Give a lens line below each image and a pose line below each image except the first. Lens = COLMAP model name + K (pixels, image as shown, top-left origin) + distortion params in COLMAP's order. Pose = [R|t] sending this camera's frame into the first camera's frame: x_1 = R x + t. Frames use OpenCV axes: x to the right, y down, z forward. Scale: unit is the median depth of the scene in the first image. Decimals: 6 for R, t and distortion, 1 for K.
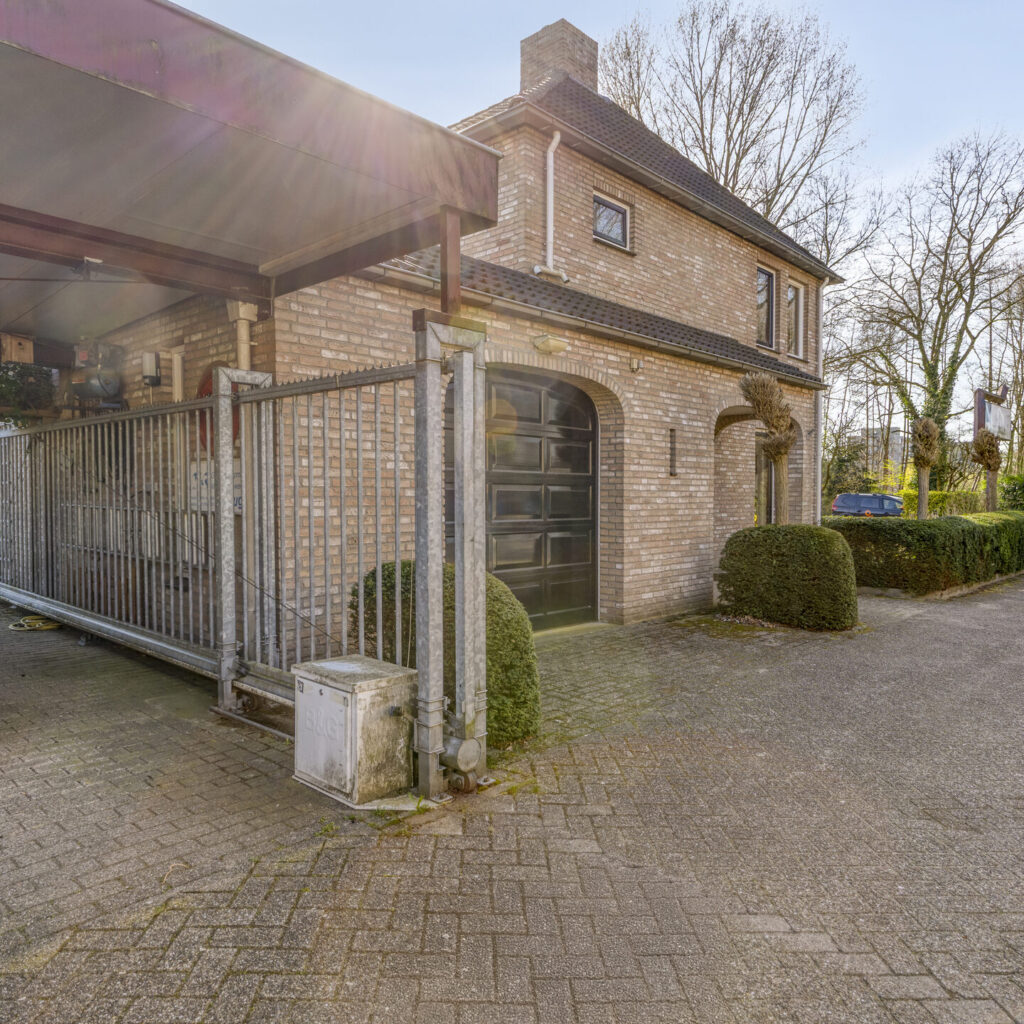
lens RADIAL K [[767.7, 0, 511.9], [0, 767.7, 521.3], [0, 0, 1]] dist [0.004009, 0.000013]
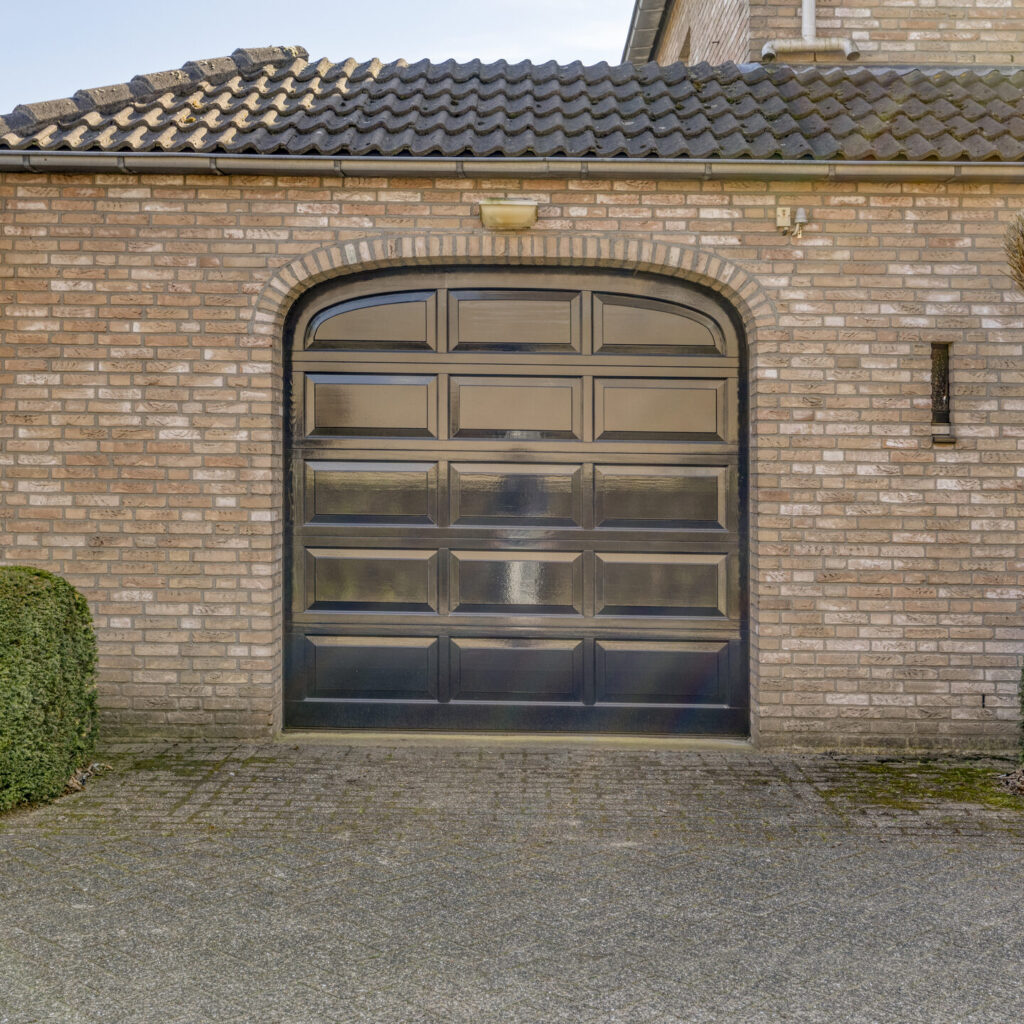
lens RADIAL K [[1441.8, 0, 512.2], [0, 1441.8, 505.3], [0, 0, 1]] dist [0.019722, 0.000000]
pose [[0.679193, 0.008640, -0.733909, 0.728185], [-0.036703, 0.999080, -0.022204, 0.005715], [0.733042, 0.042017, 0.678885, 0.258403]]
